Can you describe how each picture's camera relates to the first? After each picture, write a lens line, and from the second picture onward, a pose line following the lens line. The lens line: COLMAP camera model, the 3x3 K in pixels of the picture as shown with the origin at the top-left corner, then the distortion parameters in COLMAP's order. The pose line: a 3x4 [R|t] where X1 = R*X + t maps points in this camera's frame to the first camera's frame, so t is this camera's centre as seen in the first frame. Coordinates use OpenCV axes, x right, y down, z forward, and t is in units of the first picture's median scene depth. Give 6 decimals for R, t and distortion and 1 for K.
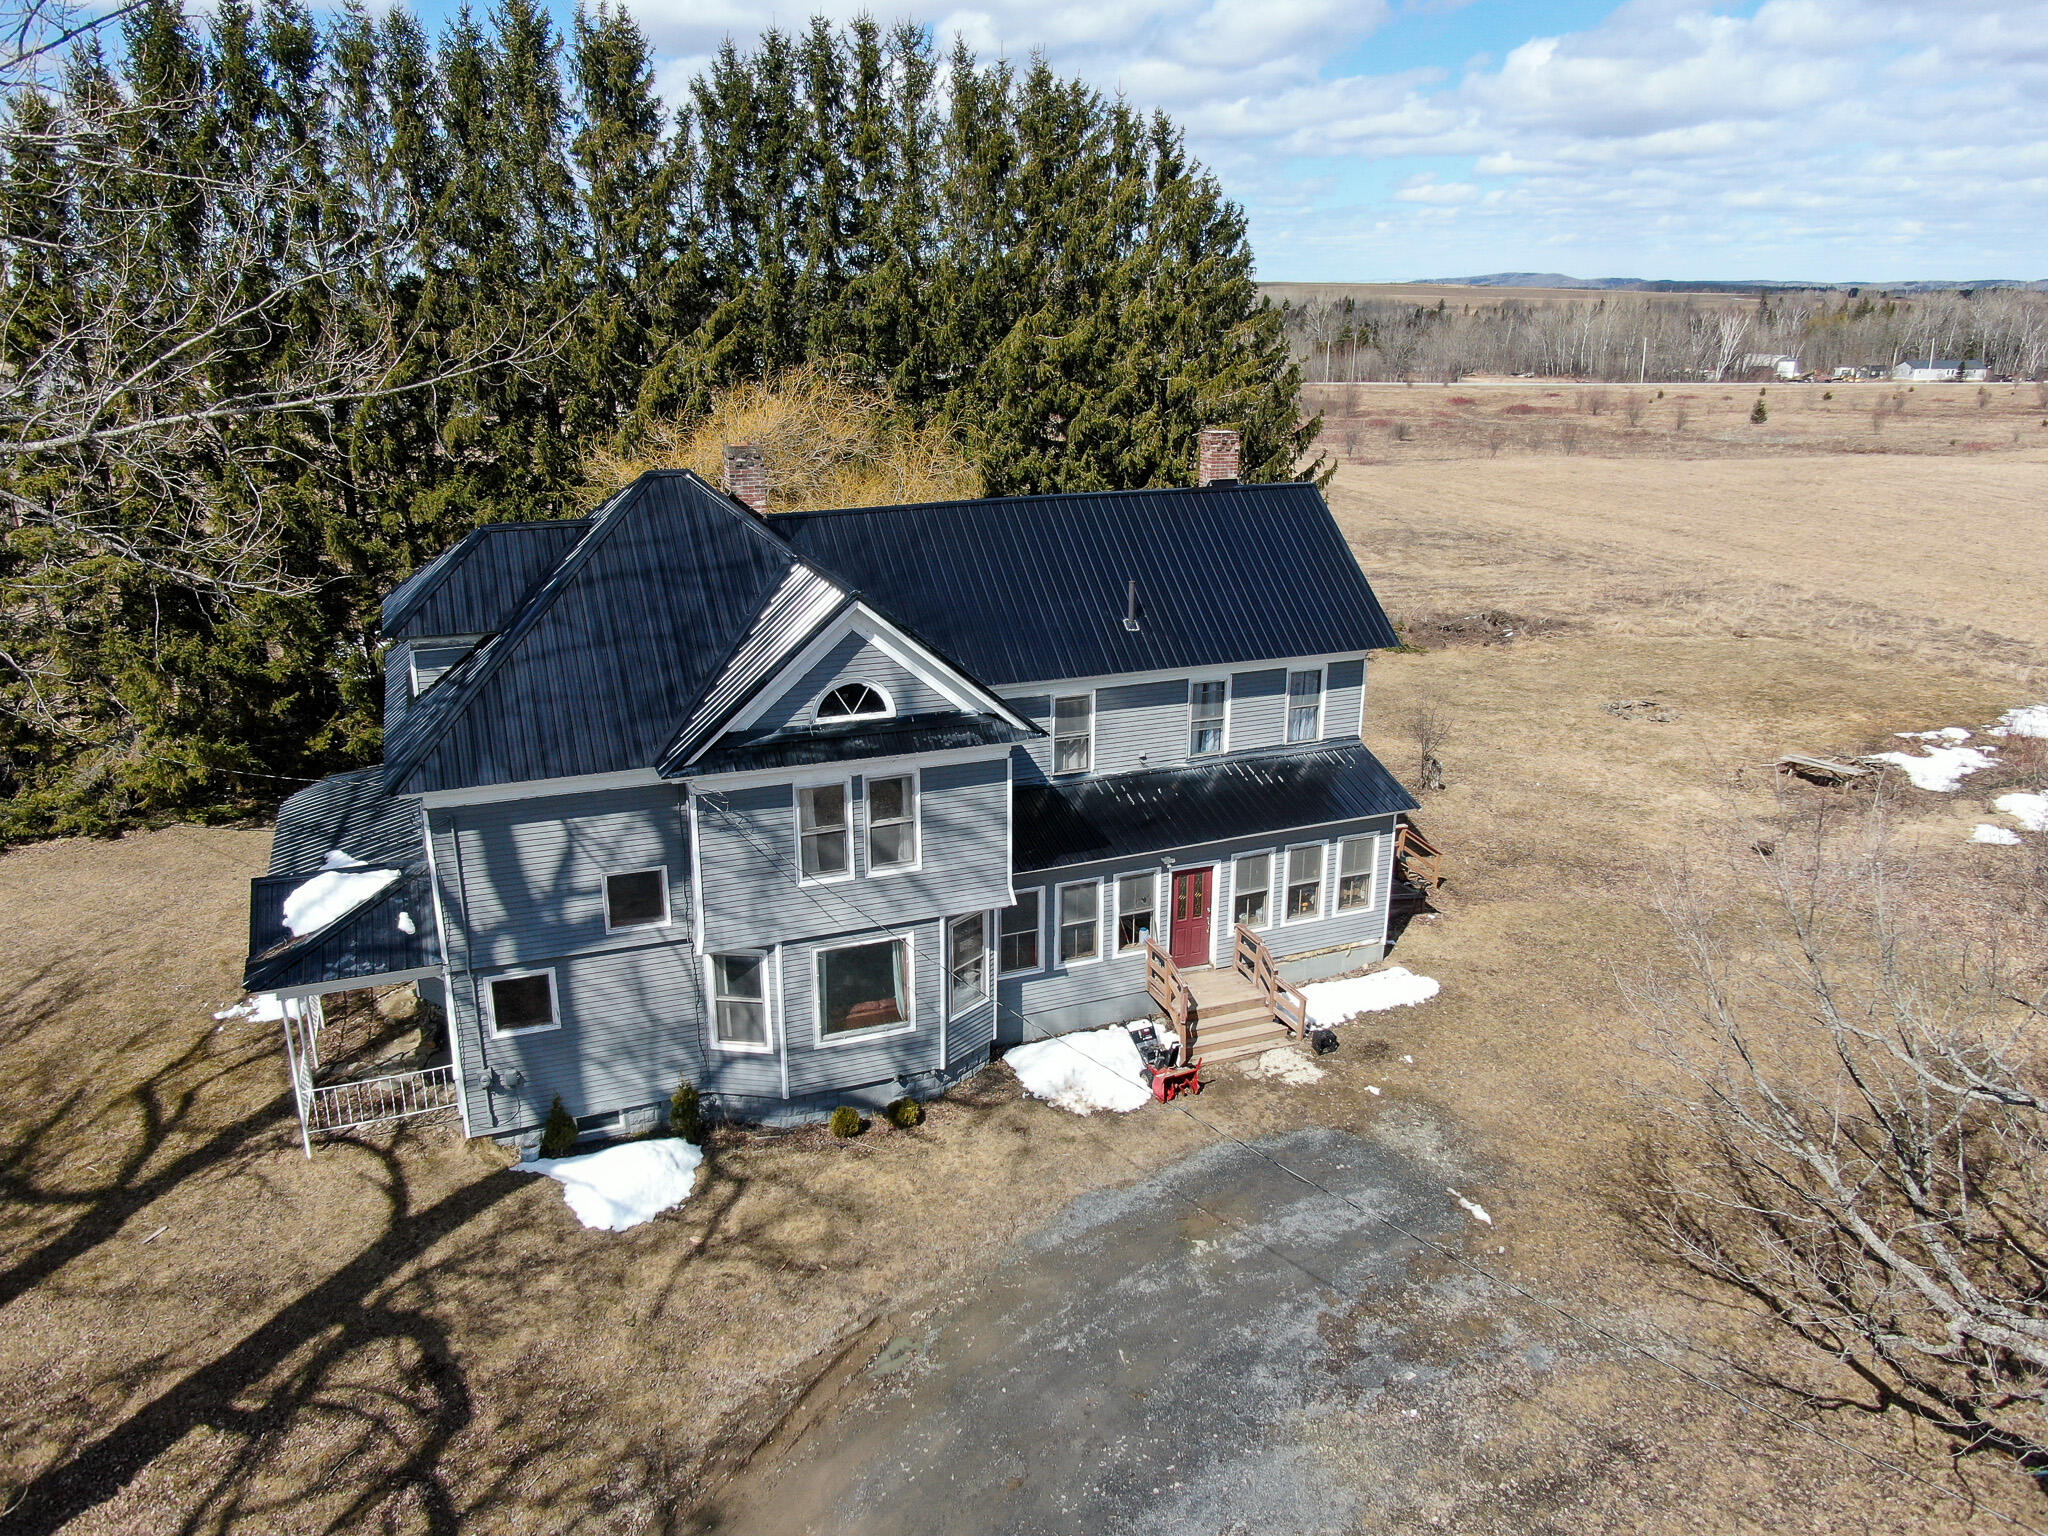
lens RADIAL K [[1501.8, 0, 1024.0], [0, 1501.8, 768.0], [0, 0, 1]] dist [-0.013401, -0.004255]
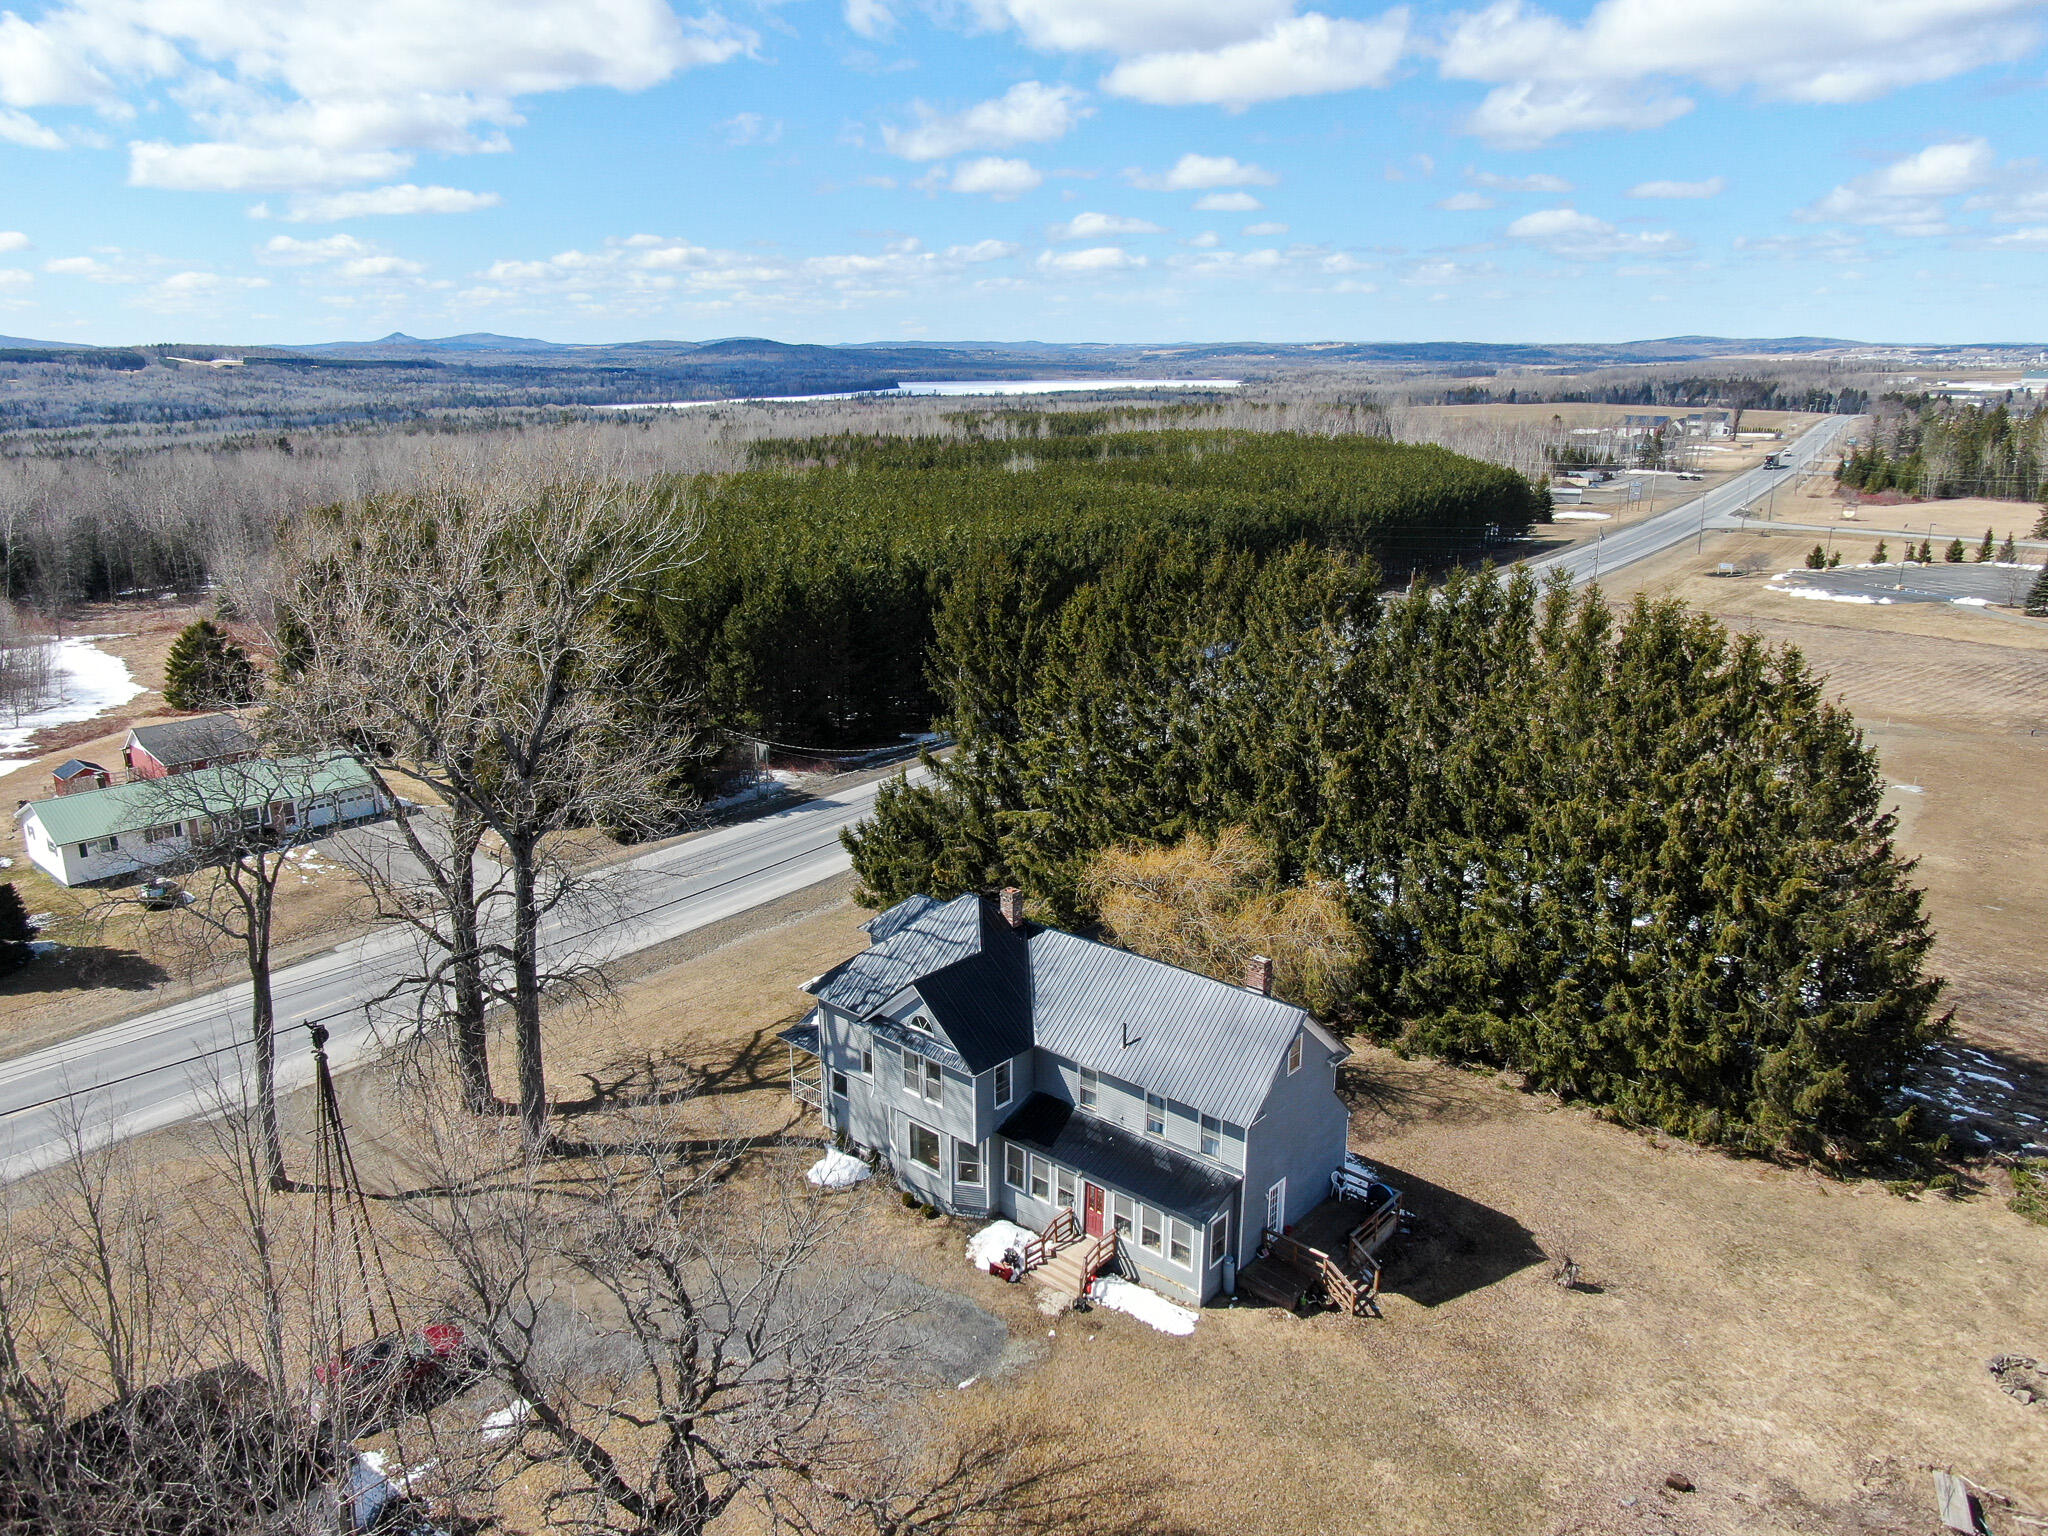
lens RADIAL K [[1501.8, 0, 1024.0], [0, 1501.8, 768.0], [0, 0, 1]] dist [-0.013401, -0.004255]
pose [[0.458887, 0.266074, -0.847719, 1.490531], [-0.280845, 0.948626, 0.145719, -0.657996], [0.842941, 0.171209, 0.510038, -0.084430]]
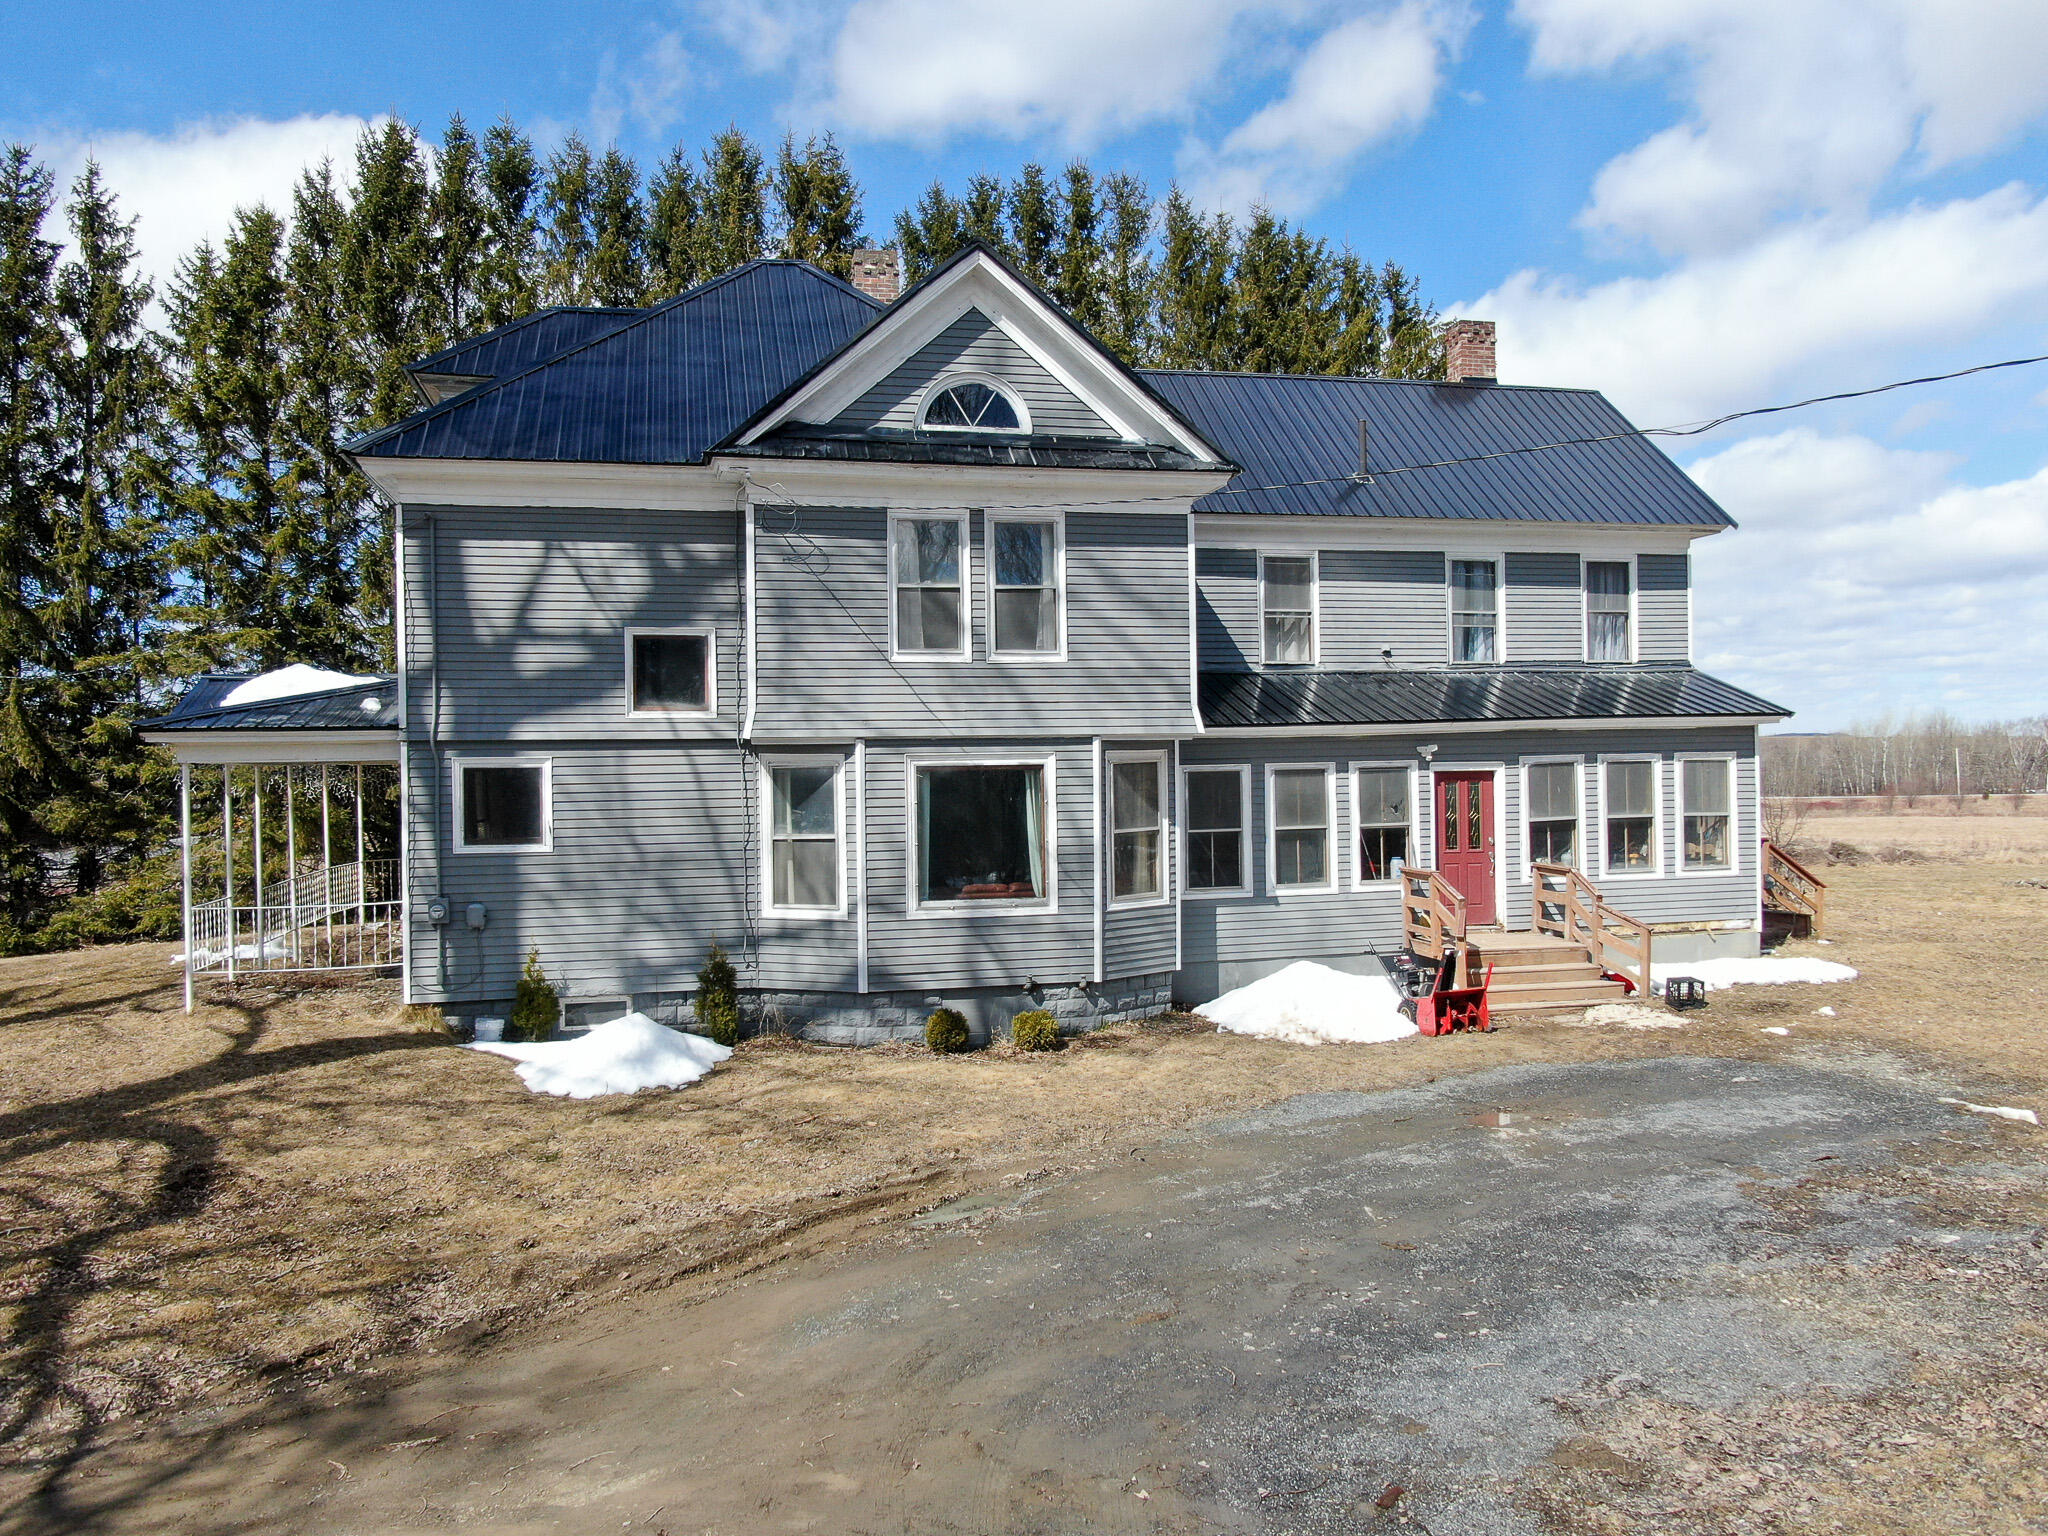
lens RADIAL K [[1533.6, 0, 1024.0], [0, 1533.6, 768.0], [0, 0, 1]] dist [-0.006924, 0.002791]
pose [[0.986649, -0.018173, -0.161842, 0.024772], [-0.032065, 0.952626, -0.302449, 0.294158], [0.159672, 0.303600, 0.939325, 0.289492]]
